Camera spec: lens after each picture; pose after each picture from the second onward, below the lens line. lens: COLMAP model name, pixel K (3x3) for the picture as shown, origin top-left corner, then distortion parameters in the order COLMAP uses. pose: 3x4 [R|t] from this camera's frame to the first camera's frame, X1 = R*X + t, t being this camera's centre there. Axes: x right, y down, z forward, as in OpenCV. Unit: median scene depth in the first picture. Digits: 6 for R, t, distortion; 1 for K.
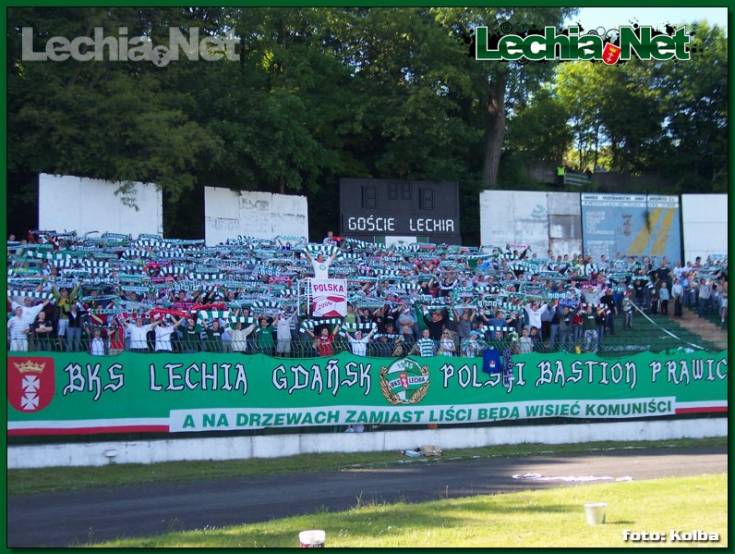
lens RADIAL K [[1099.2, 0, 367.5], [0, 1099.2, 277.0], [0, 0, 1]] dist [-0.065924, 0.117644]
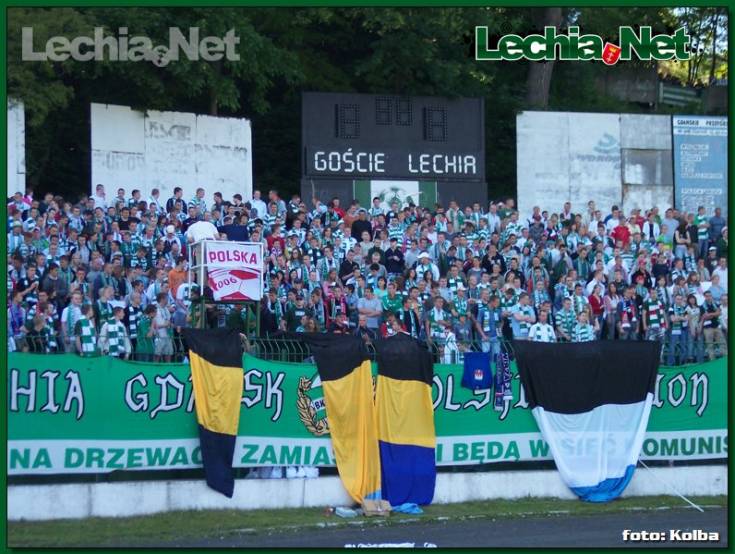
lens RADIAL K [[1615.5, 0, 367.5], [0, 1615.5, 277.0], [0, 0, 1]] dist [0.015970, -0.059571]
pose [[0.999586, 0.005655, -0.028226, 0.048501], [-0.005104, 0.999796, 0.019528, 0.002350], [0.028330, -0.019376, 0.999411, 0.031566]]
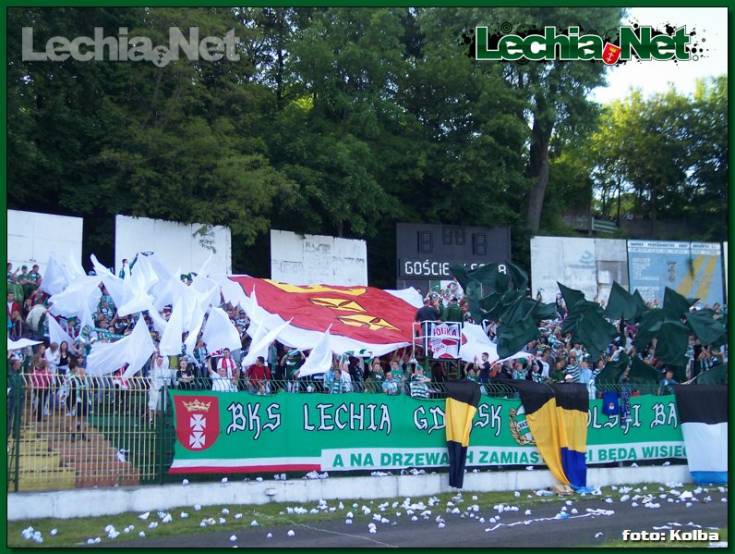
lens RADIAL K [[1099.2, 0, 367.5], [0, 1099.2, 277.0], [0, 0, 1]] dist [-0.065924, 0.117644]
pose [[0.999542, 0.009330, 0.028786, -0.092794], [-0.008179, 0.999172, -0.039851, 0.000876], [-0.029134, 0.039598, 0.998791, -0.014387]]
